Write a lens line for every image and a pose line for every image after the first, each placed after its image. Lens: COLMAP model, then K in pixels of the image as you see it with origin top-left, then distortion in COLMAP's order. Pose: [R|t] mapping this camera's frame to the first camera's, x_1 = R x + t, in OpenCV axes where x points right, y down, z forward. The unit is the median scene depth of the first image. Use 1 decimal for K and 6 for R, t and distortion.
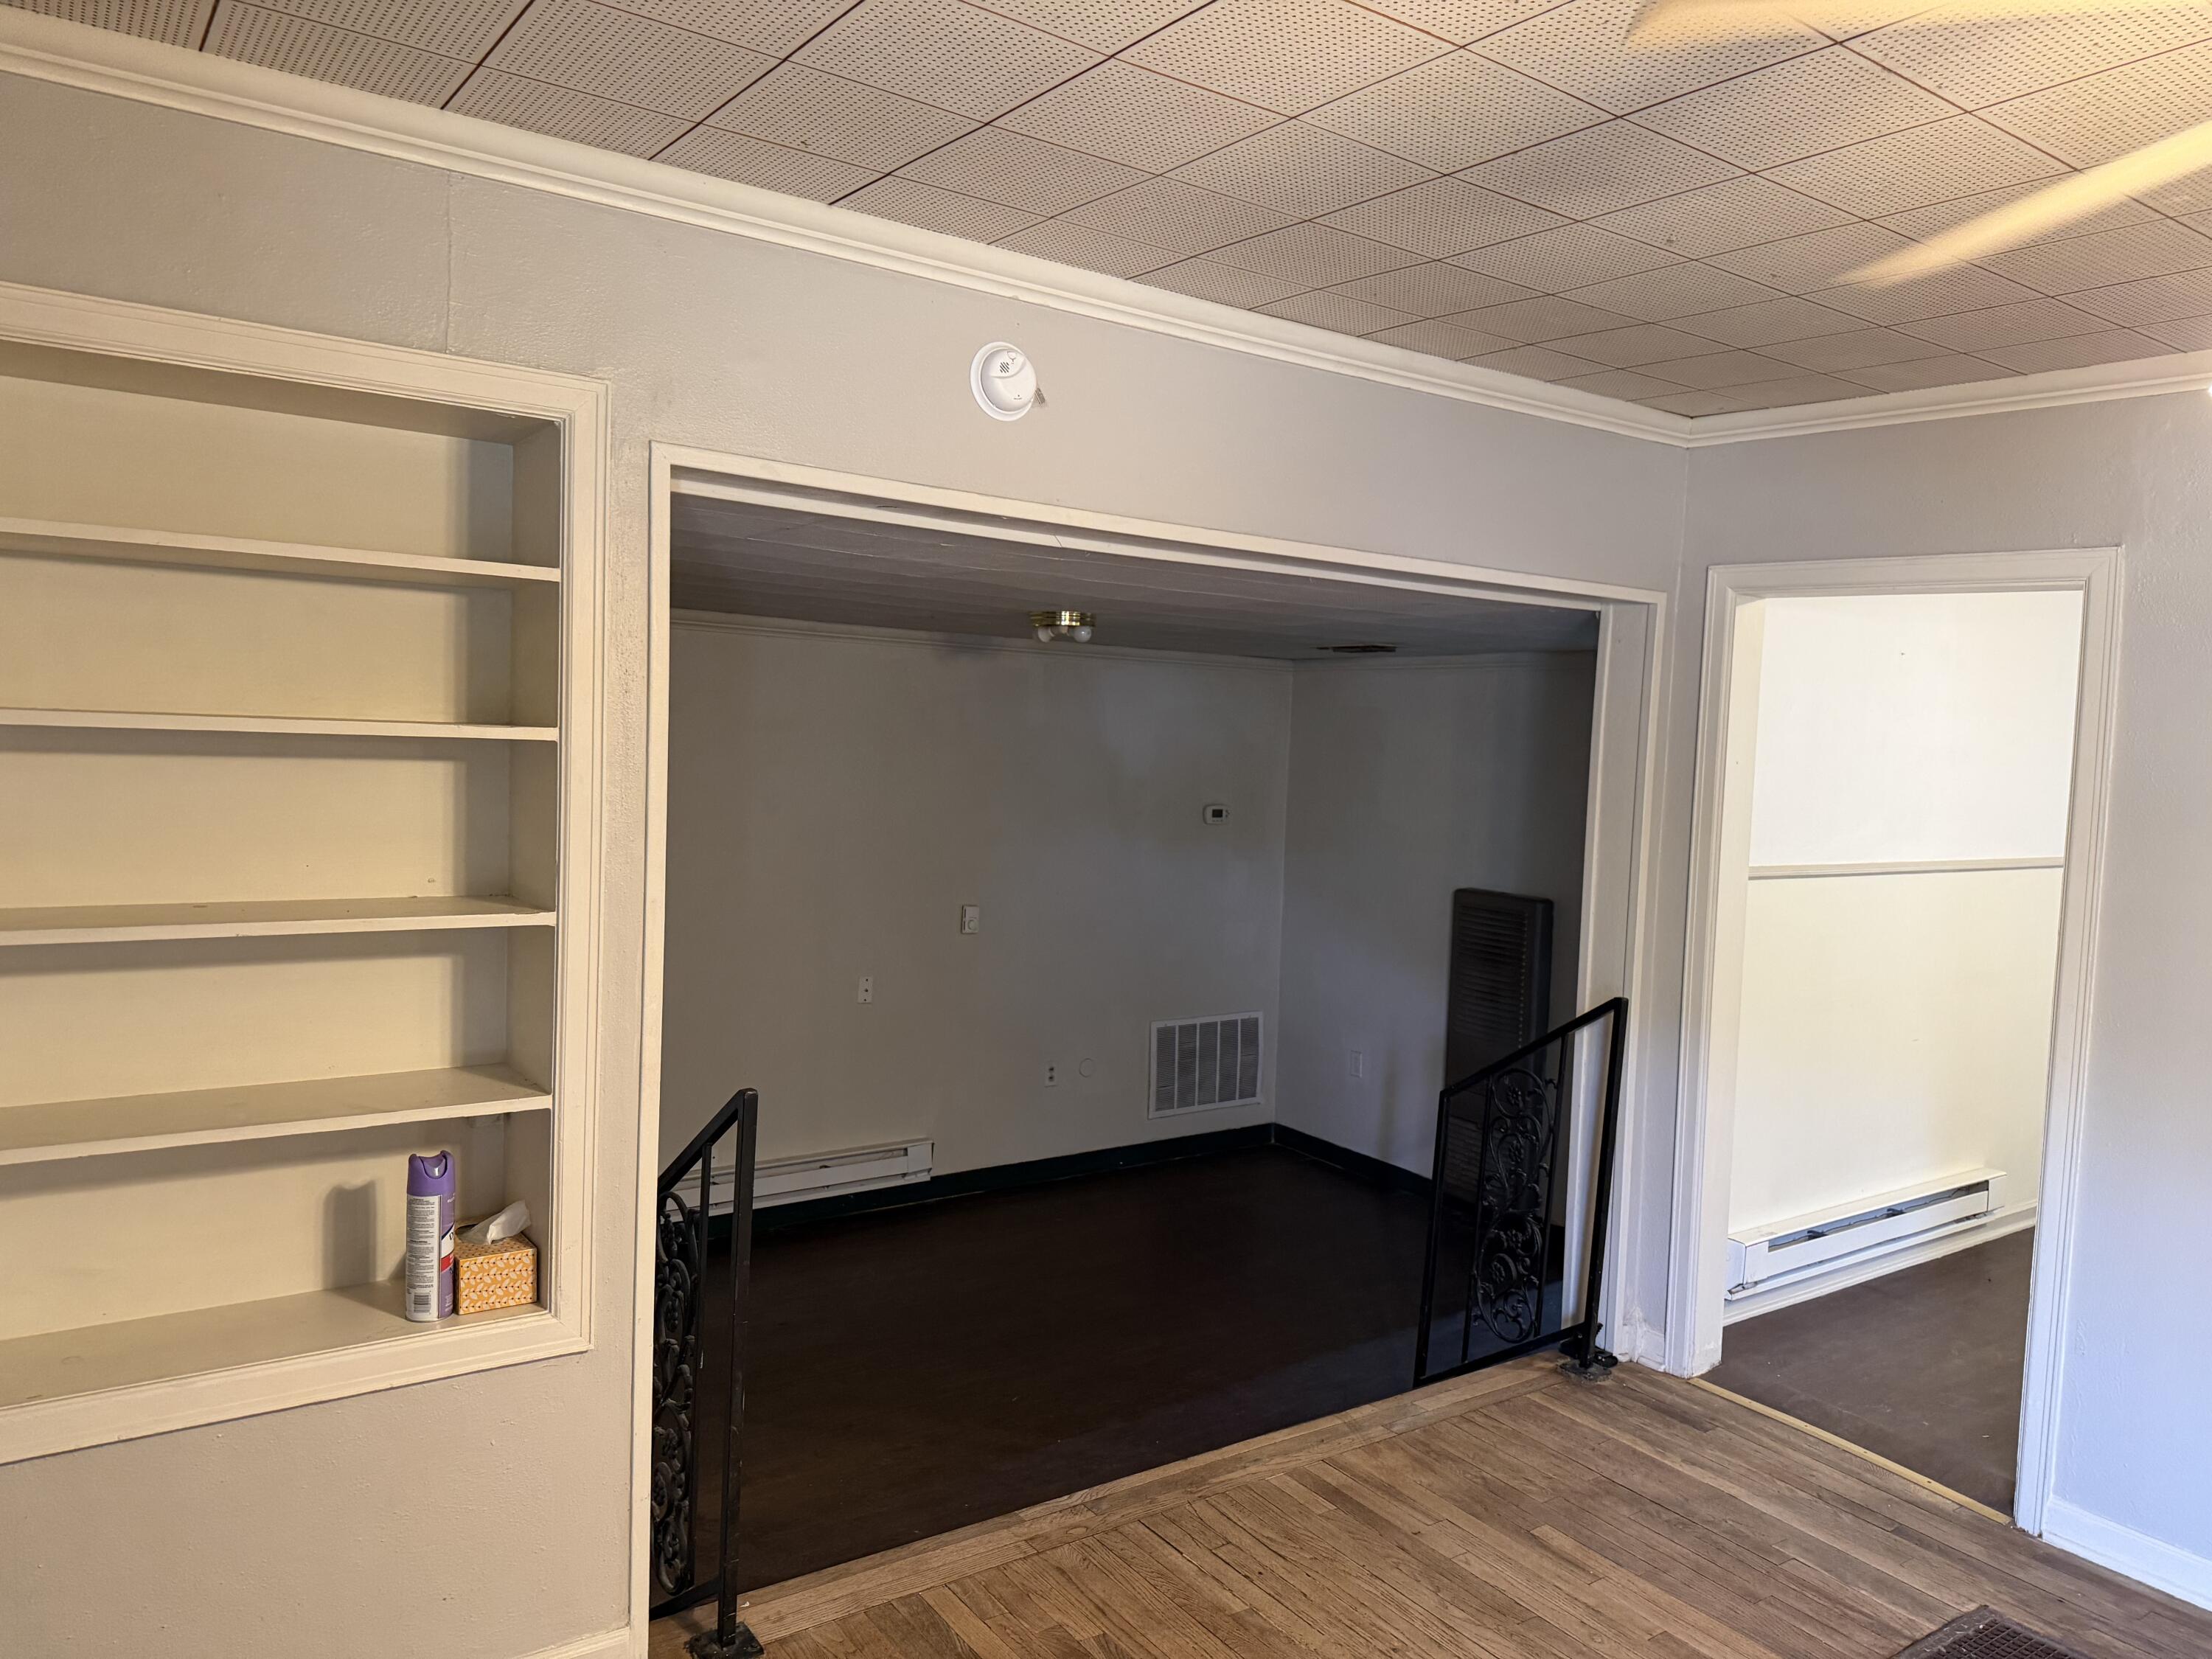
lens RADIAL K [[1562.4, 0, 1112.6], [0, 1562.4, 824.1], [0, 0, 1]] dist [0.034139, -0.035604]
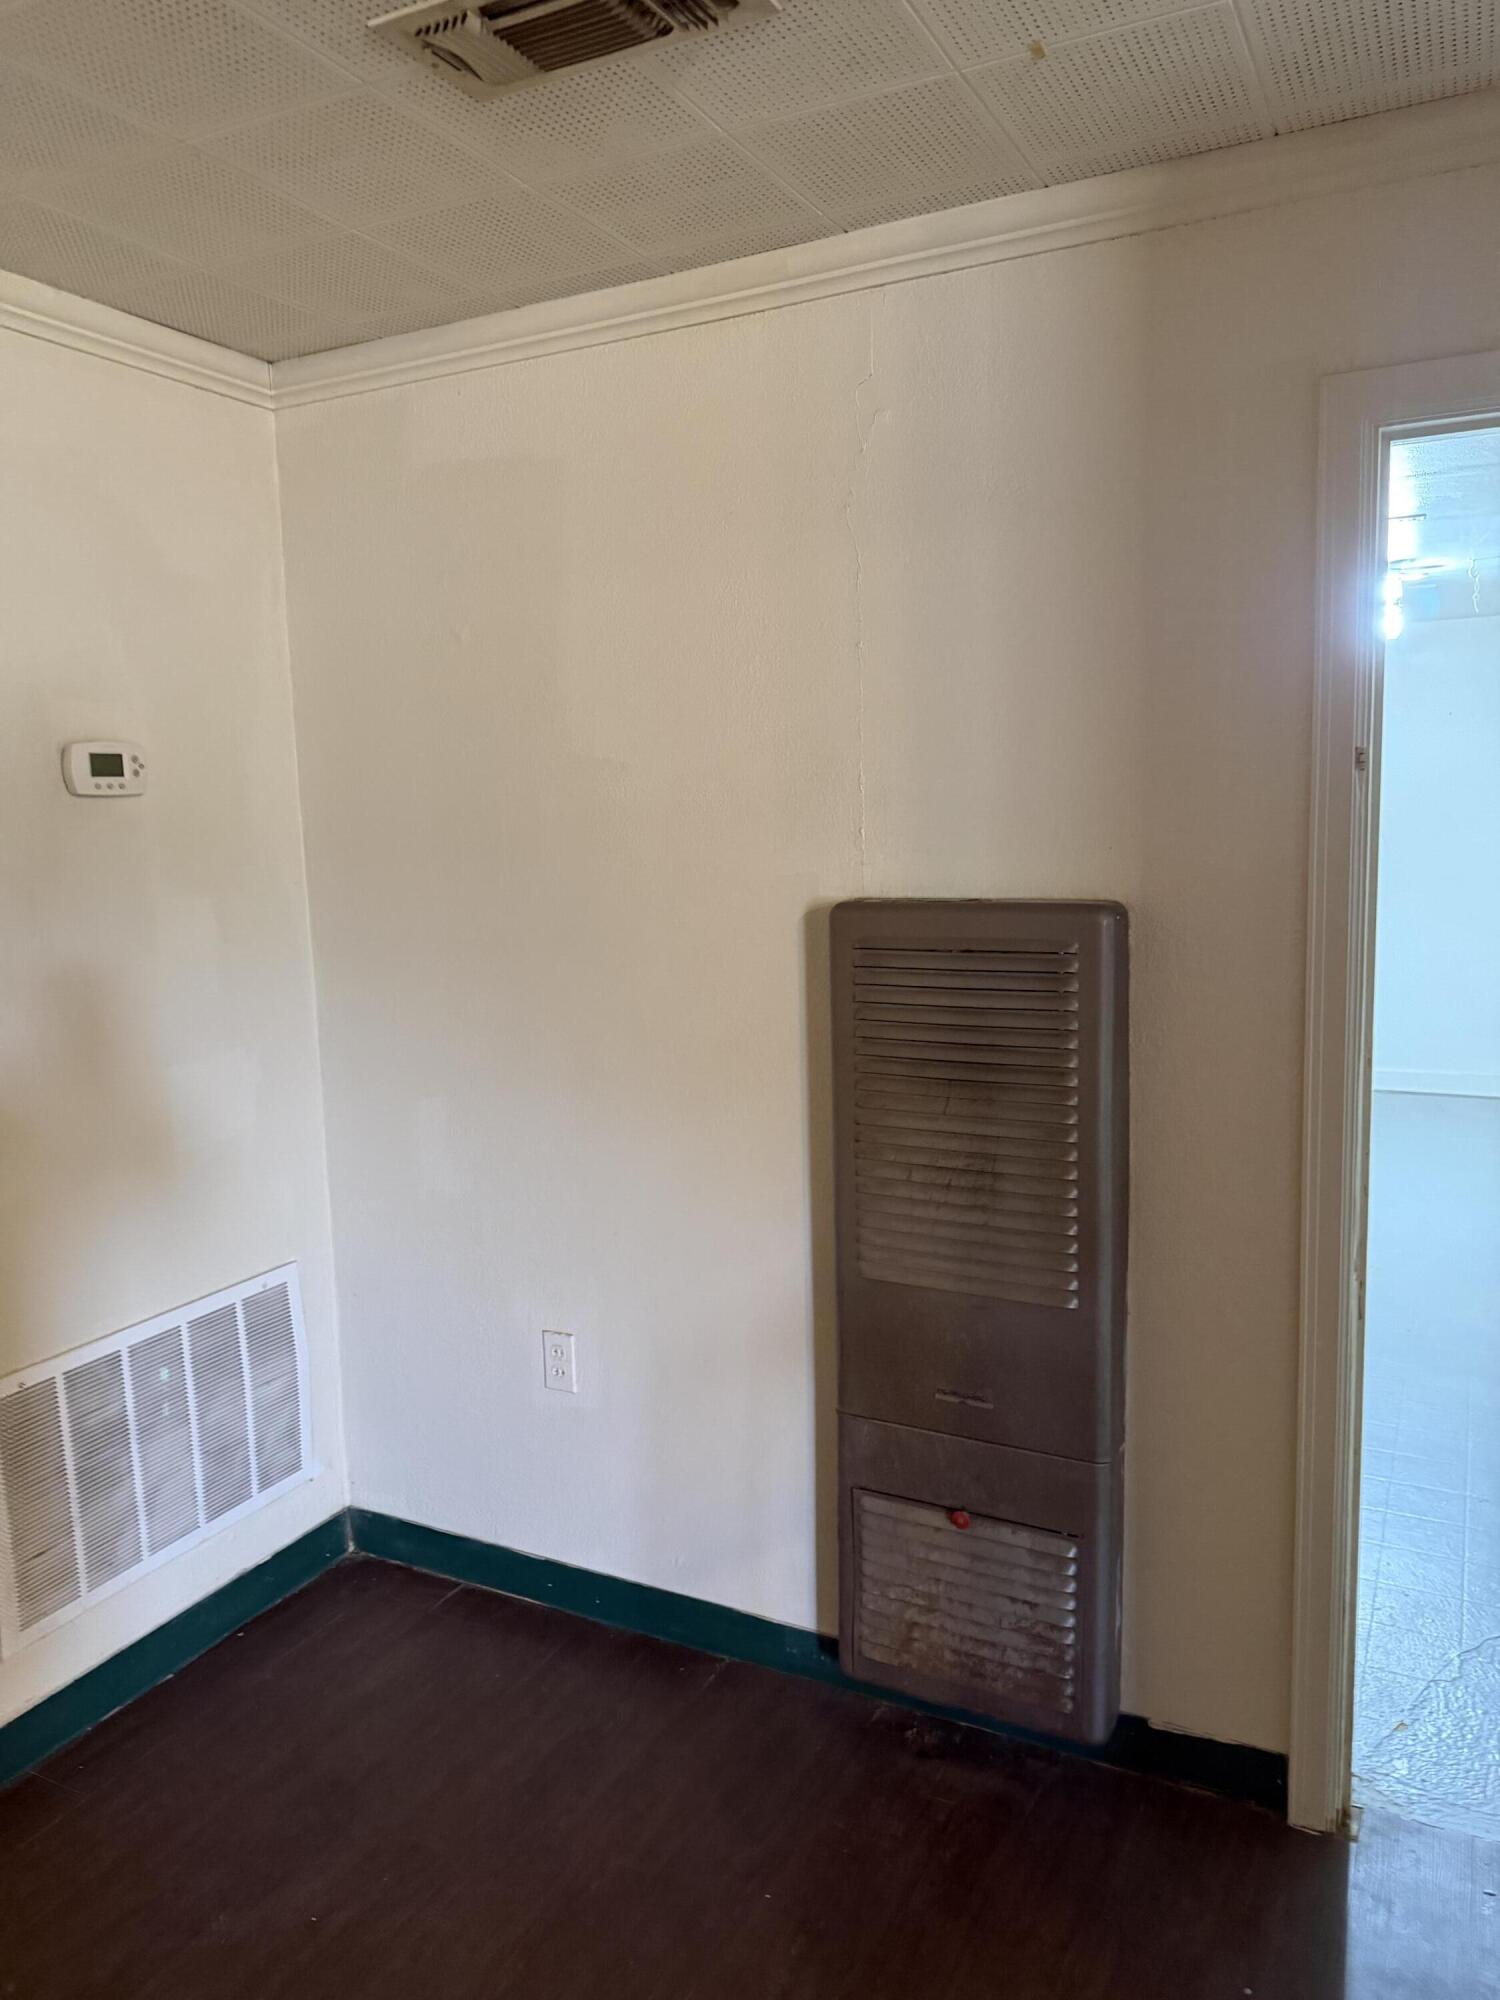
lens RADIAL K [[1412.7, 0, 765.8], [0, 1412.7, 995.3], [0, 0, 1]] dist [0.034139, -0.035604]
pose [[0.881174, -0.120252, 0.457244, 0.044554], [0.085127, 0.991662, 0.096749, 0.026360], [-0.465066, -0.046329, 0.884063, 0.633112]]
